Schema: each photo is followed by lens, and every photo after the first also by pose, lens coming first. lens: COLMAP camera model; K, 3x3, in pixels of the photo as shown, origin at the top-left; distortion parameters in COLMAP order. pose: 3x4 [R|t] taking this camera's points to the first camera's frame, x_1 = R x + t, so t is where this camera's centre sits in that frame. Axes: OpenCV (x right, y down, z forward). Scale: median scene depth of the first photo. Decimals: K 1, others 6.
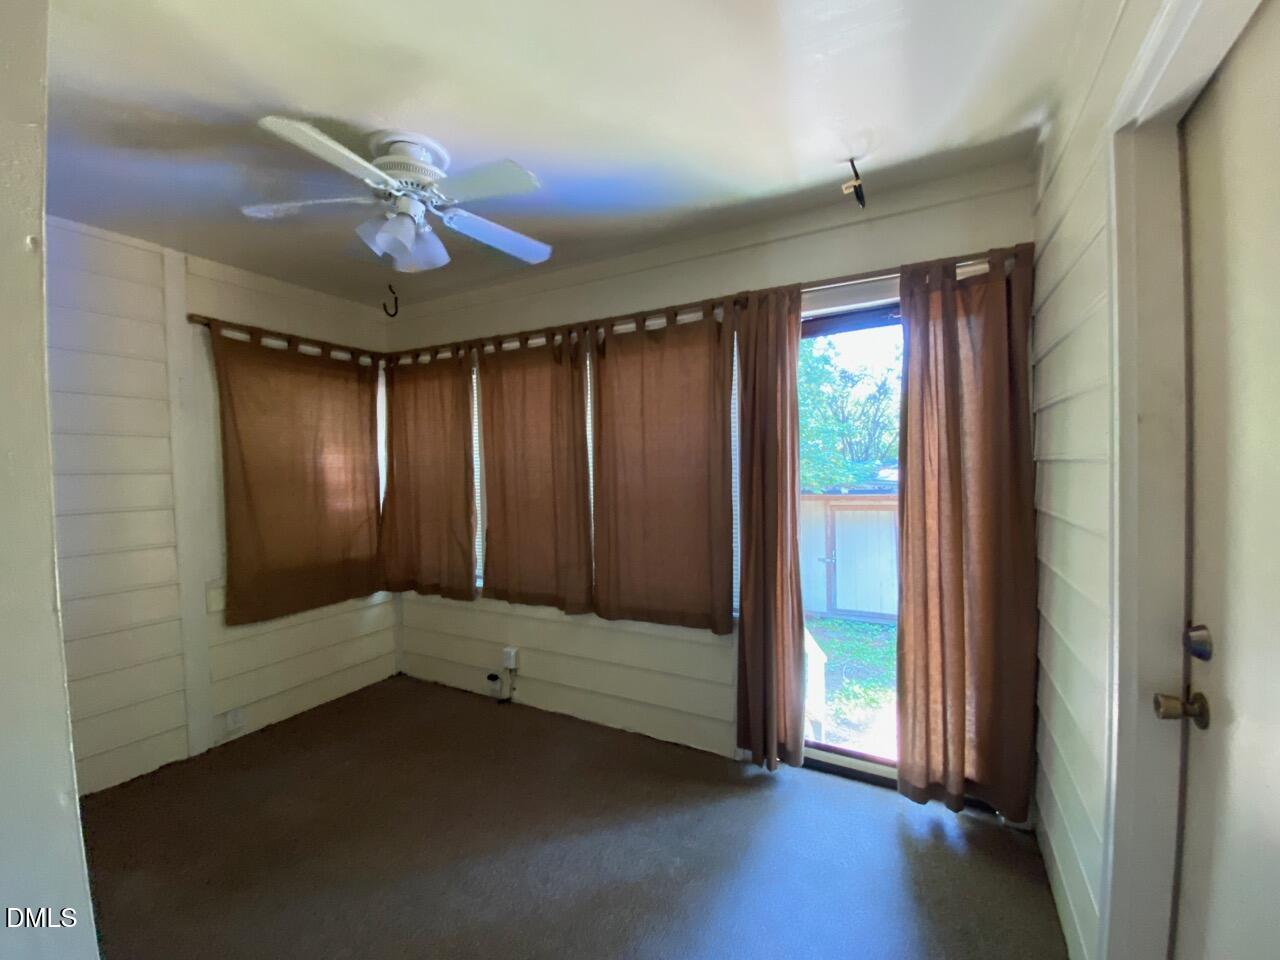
lens RADIAL K [[520.6, 0, 640.5], [0, 520.6, 480.6], [0, 0, 1]] dist [0.001445, -0.000196]
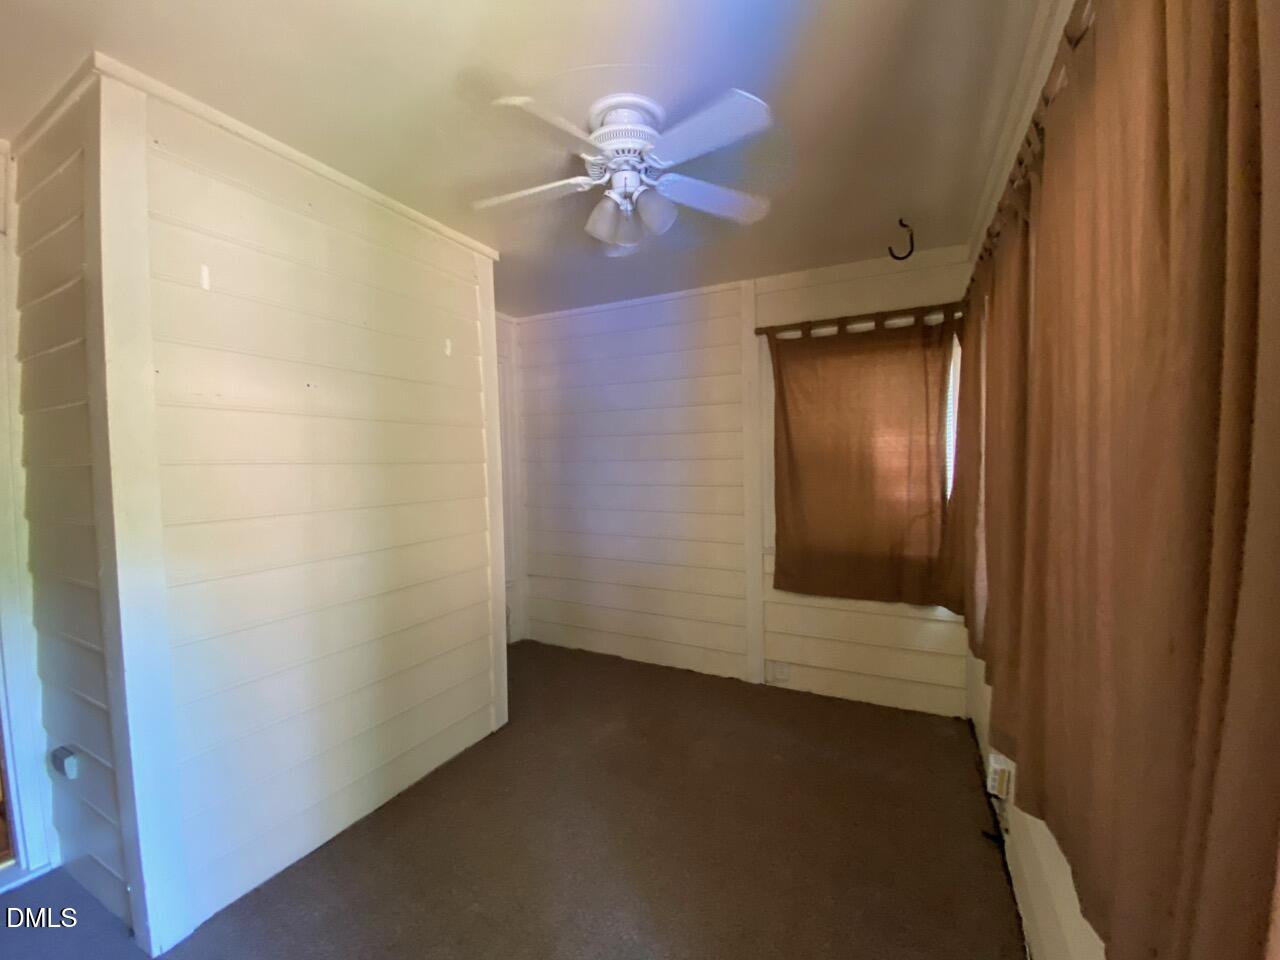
lens RADIAL K [[520.6, 0, 642.3], [0, 520.6, 483.8], [0, 0, 1]] dist [0.001445, -0.000196]
pose [[0.044842, 0.054175, -0.997524, 0.306976], [-0.011533, 0.998490, 0.053709, -0.014004], [0.998928, 0.009096, 0.045399, 0.574859]]
